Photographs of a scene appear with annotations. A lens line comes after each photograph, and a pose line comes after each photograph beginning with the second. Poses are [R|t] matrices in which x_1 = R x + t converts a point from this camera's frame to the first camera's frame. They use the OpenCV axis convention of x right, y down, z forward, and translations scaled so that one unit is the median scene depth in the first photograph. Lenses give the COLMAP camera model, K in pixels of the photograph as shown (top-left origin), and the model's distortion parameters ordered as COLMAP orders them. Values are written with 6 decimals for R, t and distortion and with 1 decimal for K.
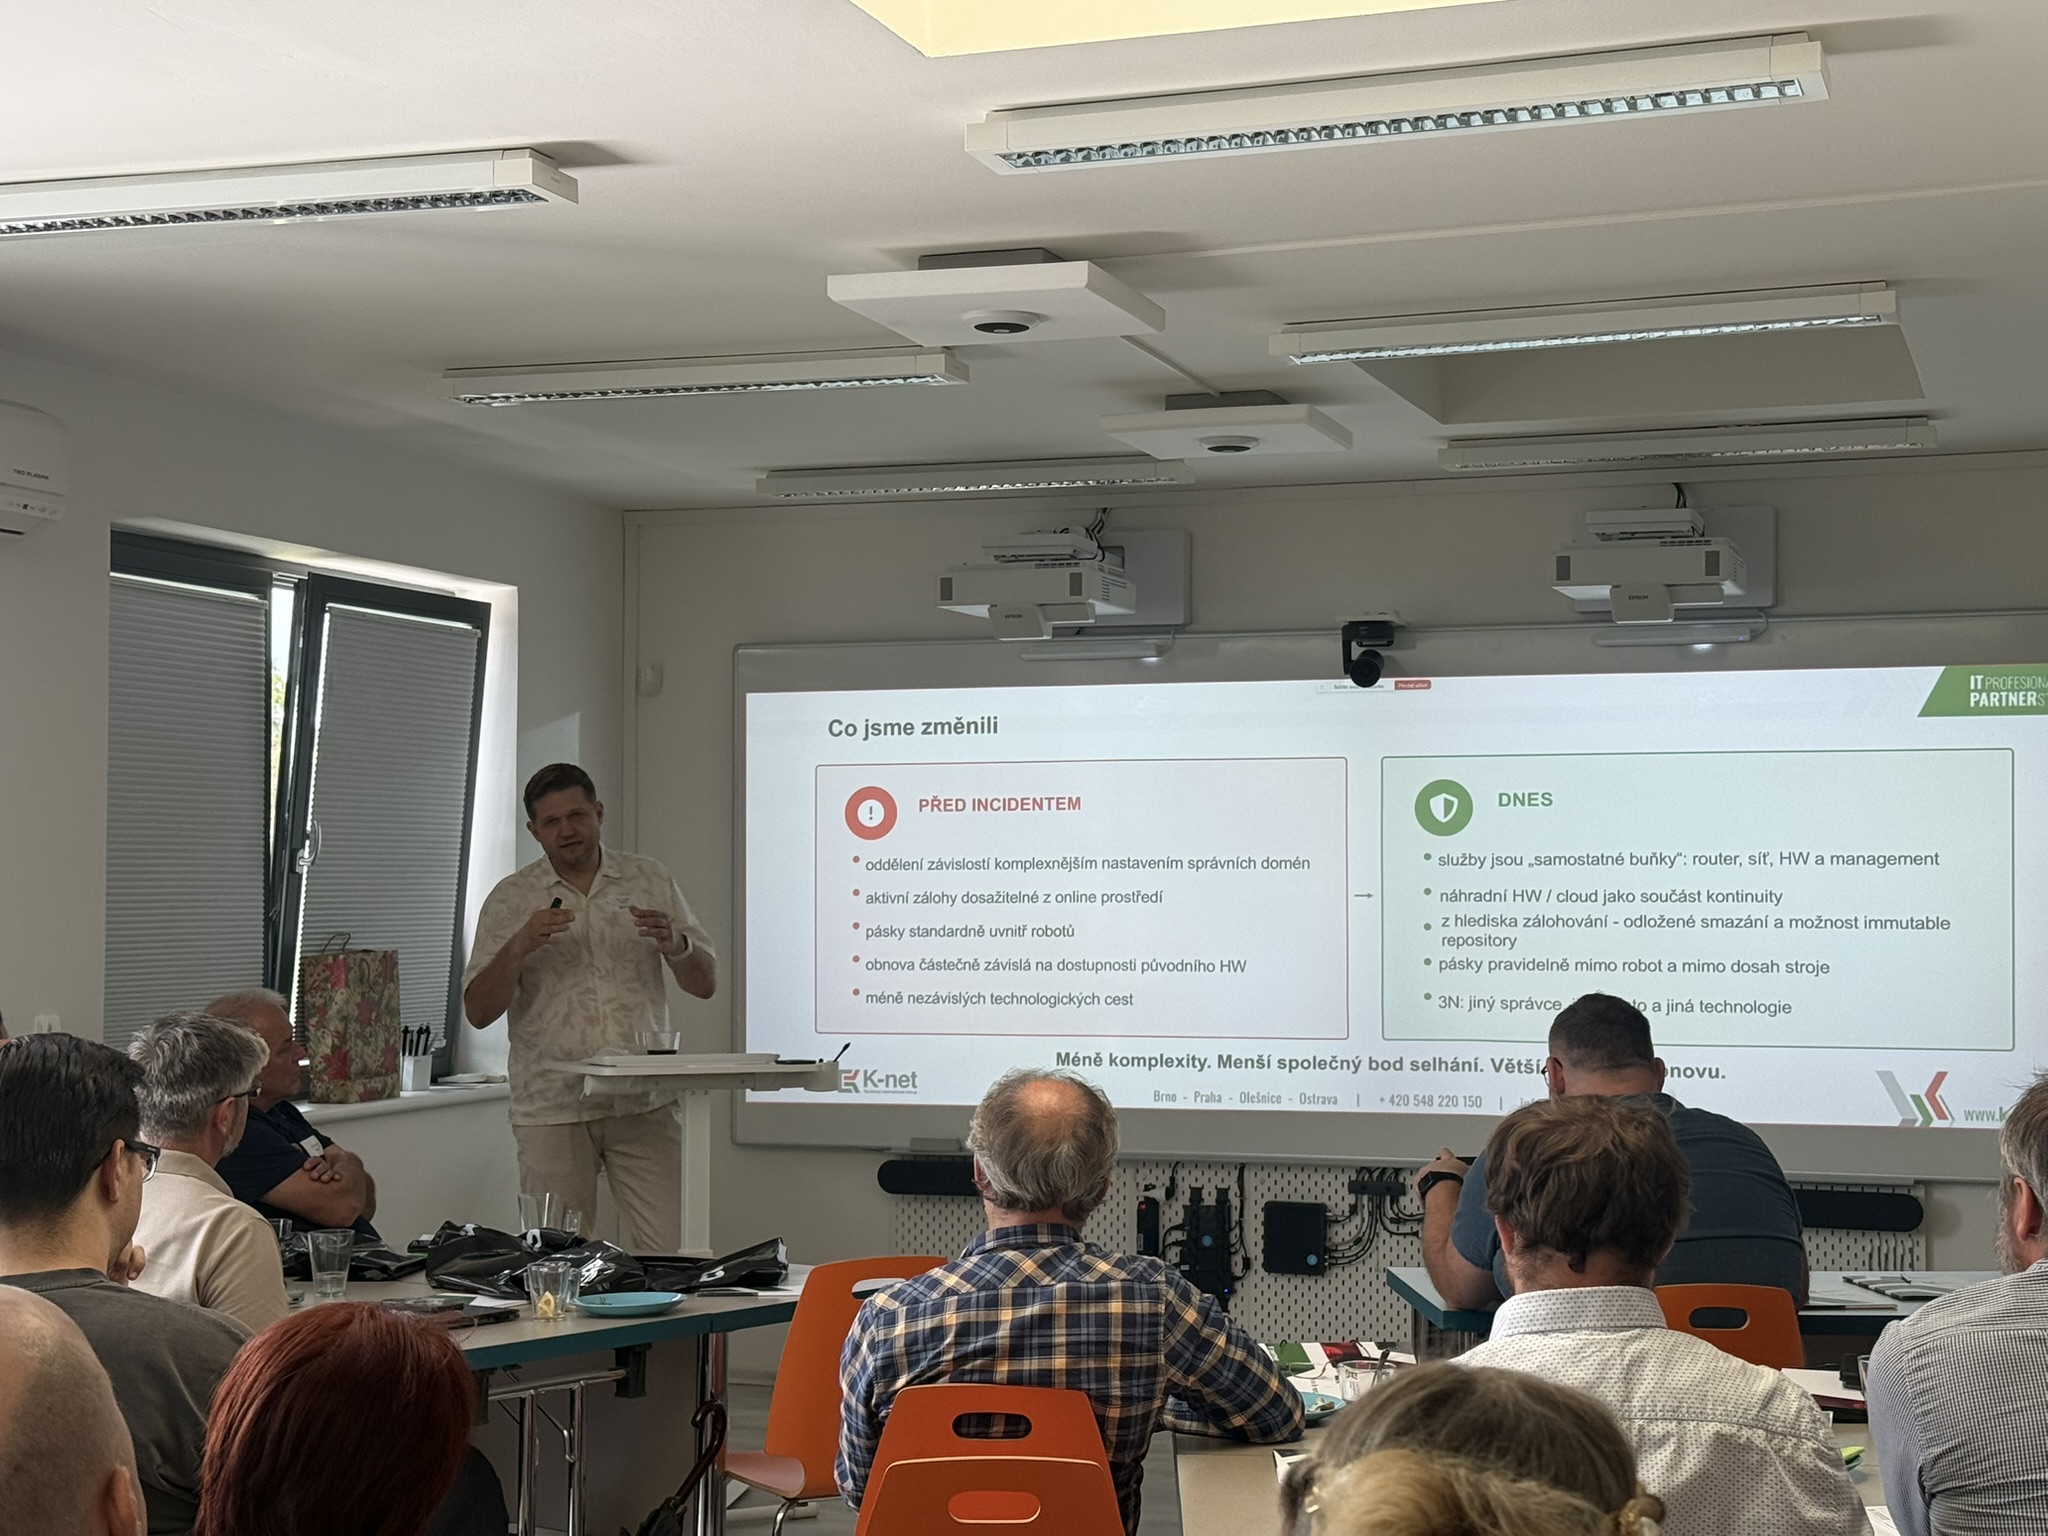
lens RADIAL K [[3117.6, 0, 1024.0], [0, 3117.6, 768.0], [0, 0, 1]] dist [0.144868, 0.114535]
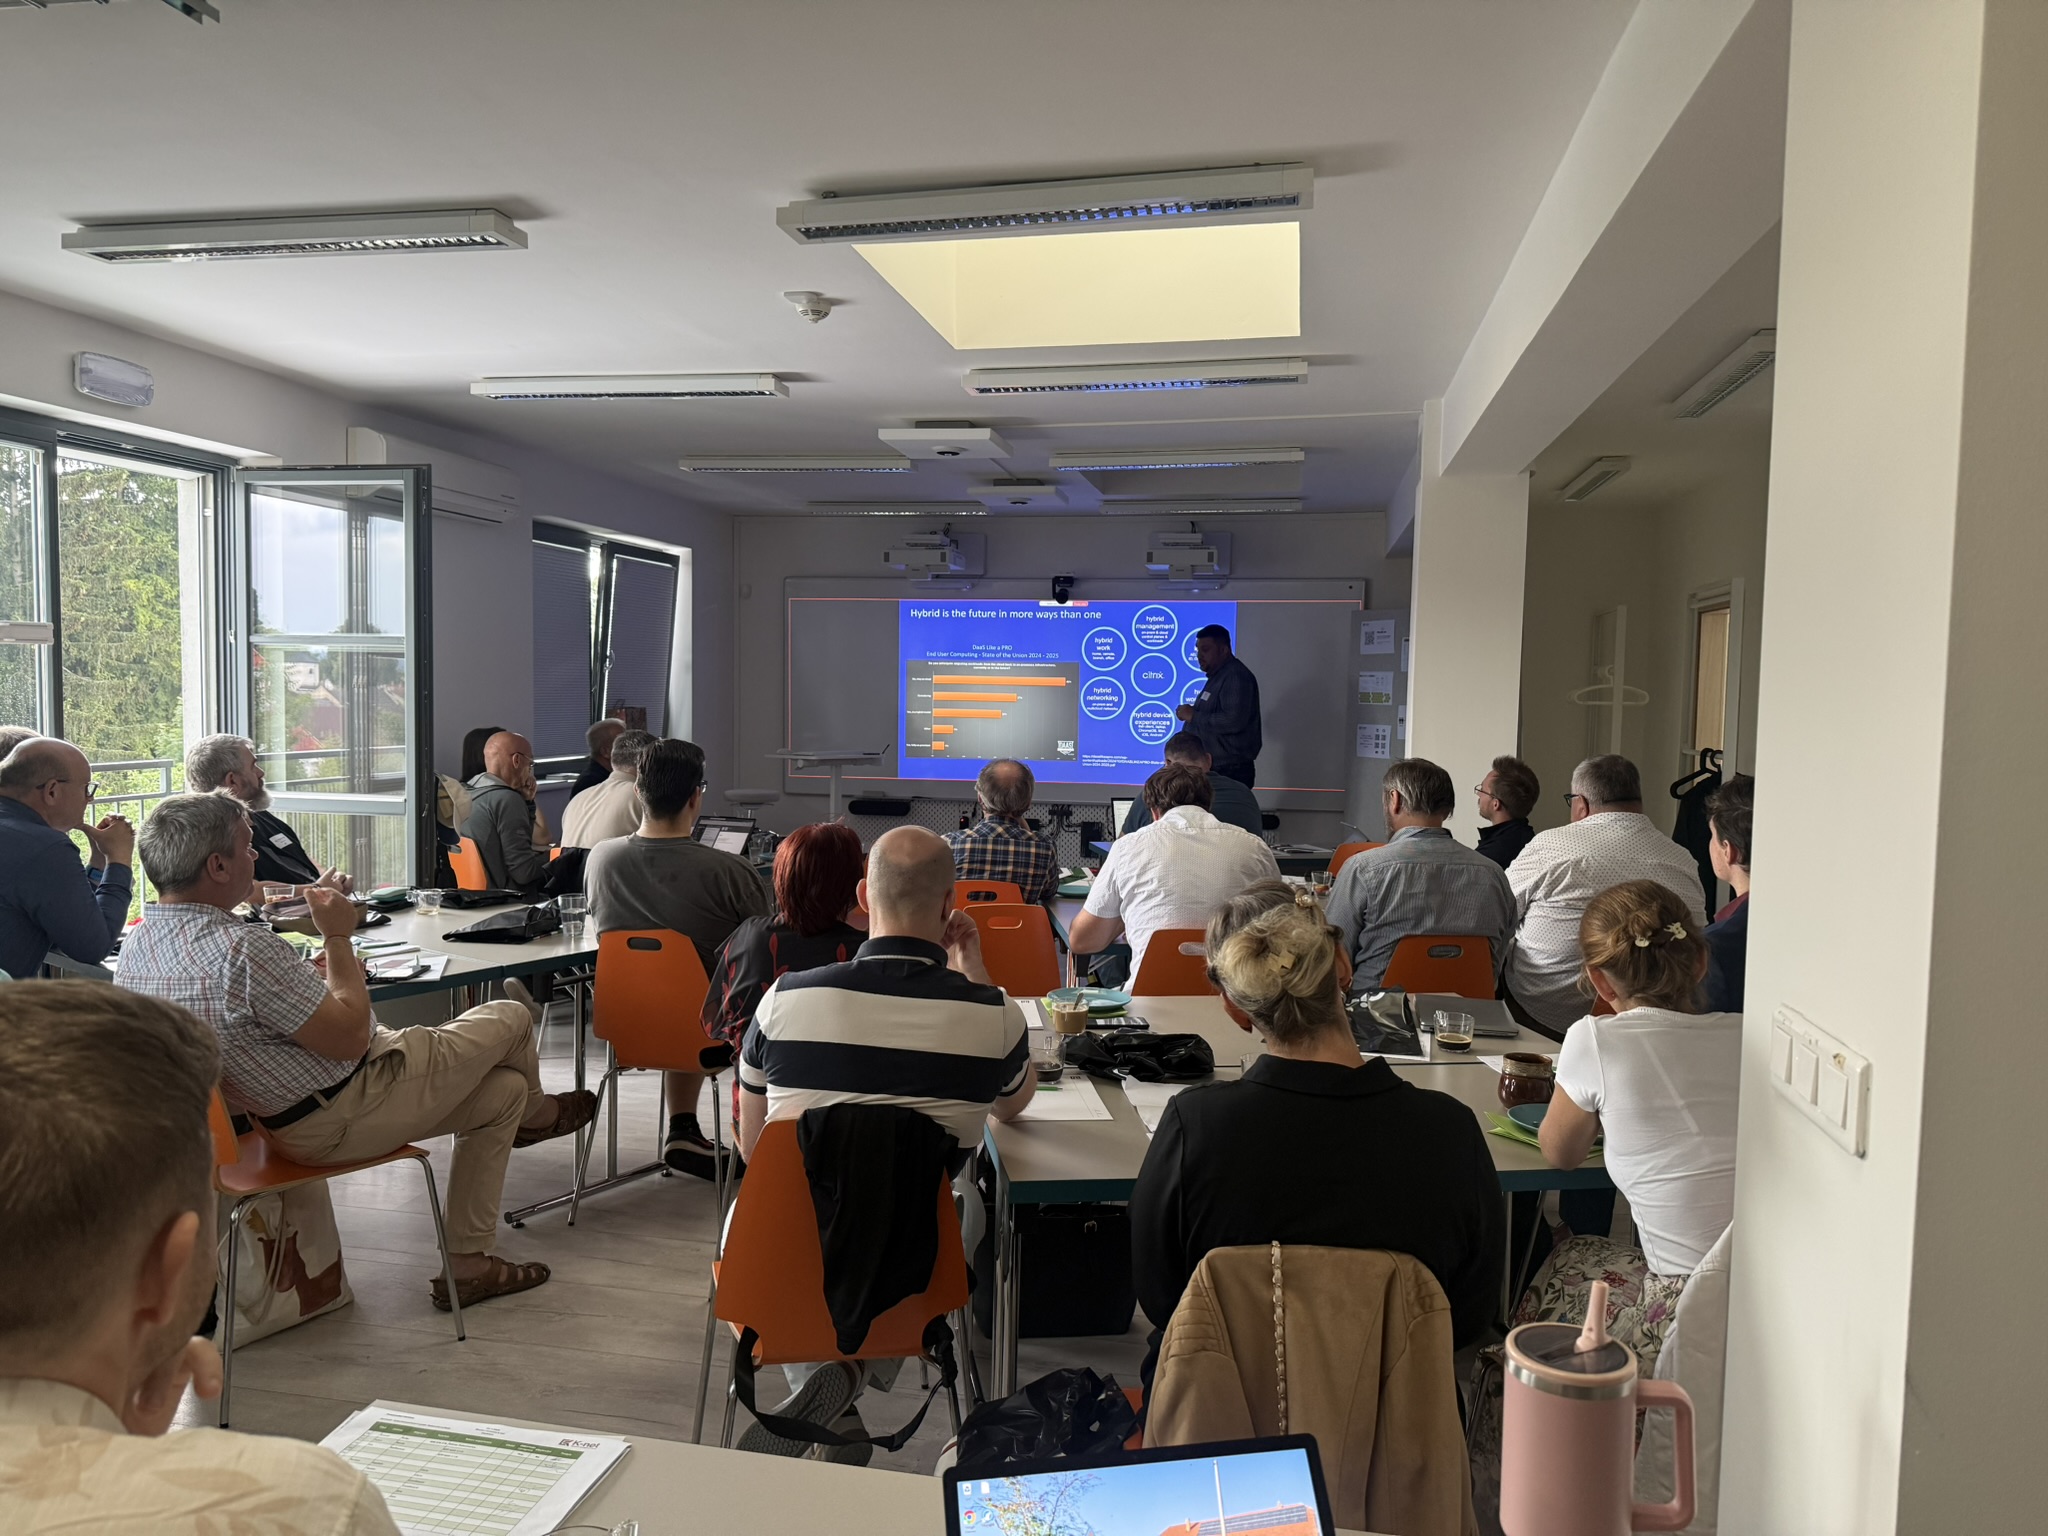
lens RADIAL K [[1377.8, 0, 1024.0], [0, 1377.8, 768.0], [0, 0, 1]] dist [0.116927, -0.000409]
pose [[0.993020, 0.011799, 0.117354, -0.063722], [-0.023230, 0.995059, 0.096525, -0.004115], [-0.115635, -0.098577, 0.988388, -0.072913]]
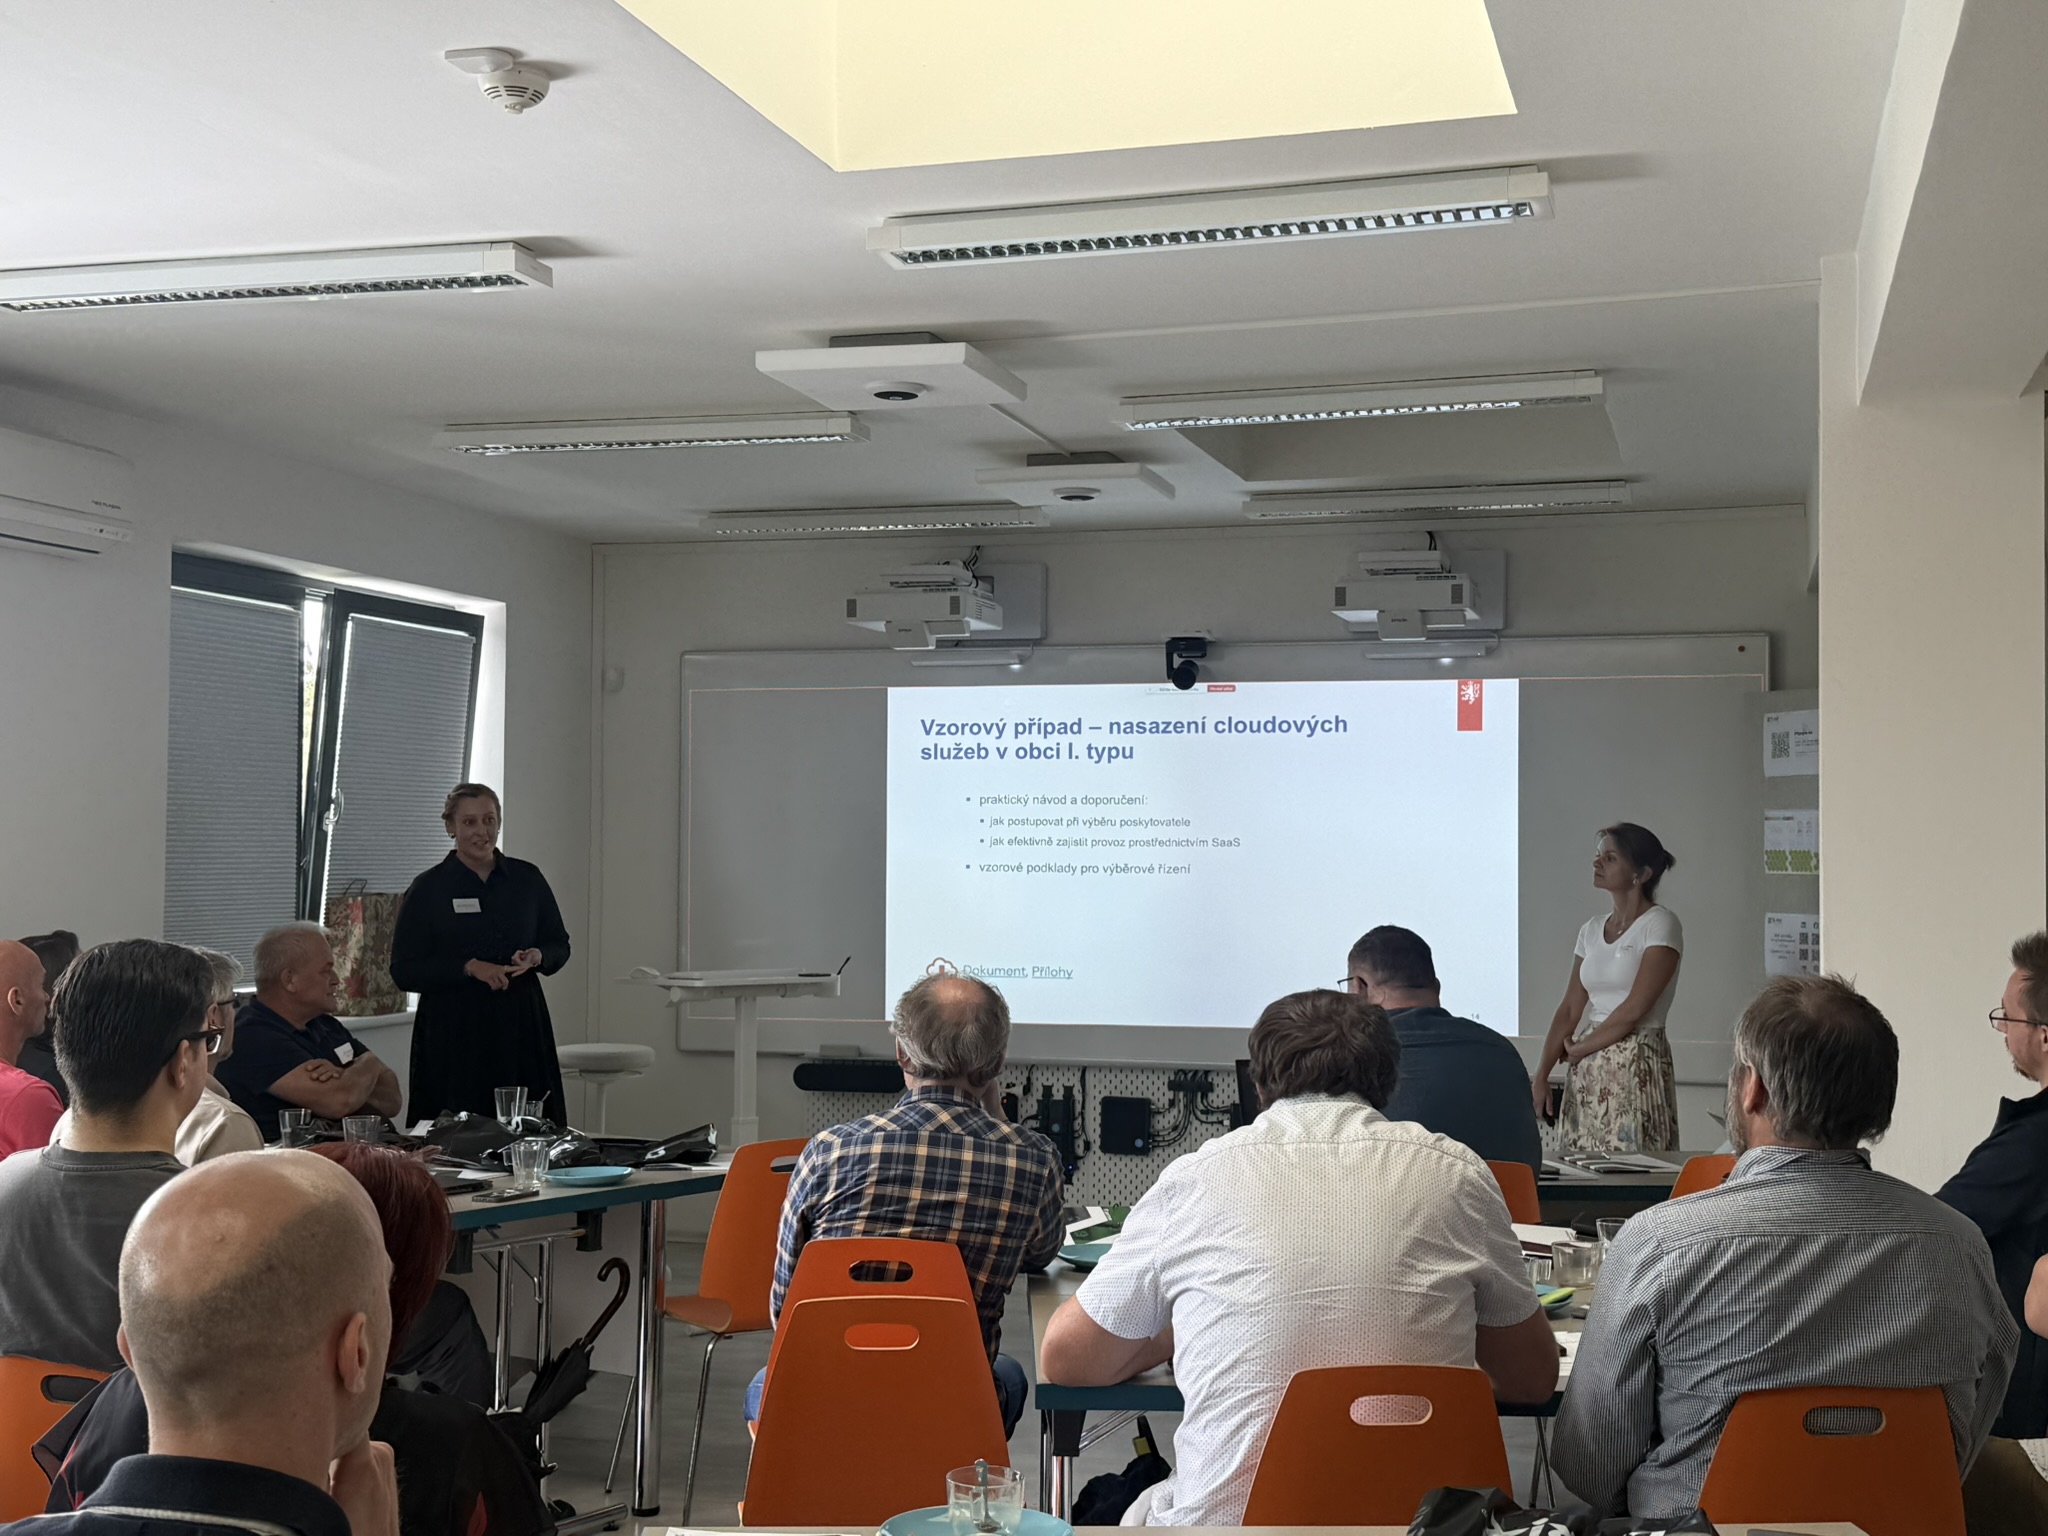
lens RADIAL K [[2461.2, 0, 1013.7], [0, 2461.2, 794.2], [0, 0, 1]] dist [0.127955, -0.331590]
pose [[0.999134, 0.007041, 0.041014, 0.000200], [-0.007700, 0.999844, 0.015918, 0.001562], [-0.040895, -0.016220, 0.999032, 0.013407]]
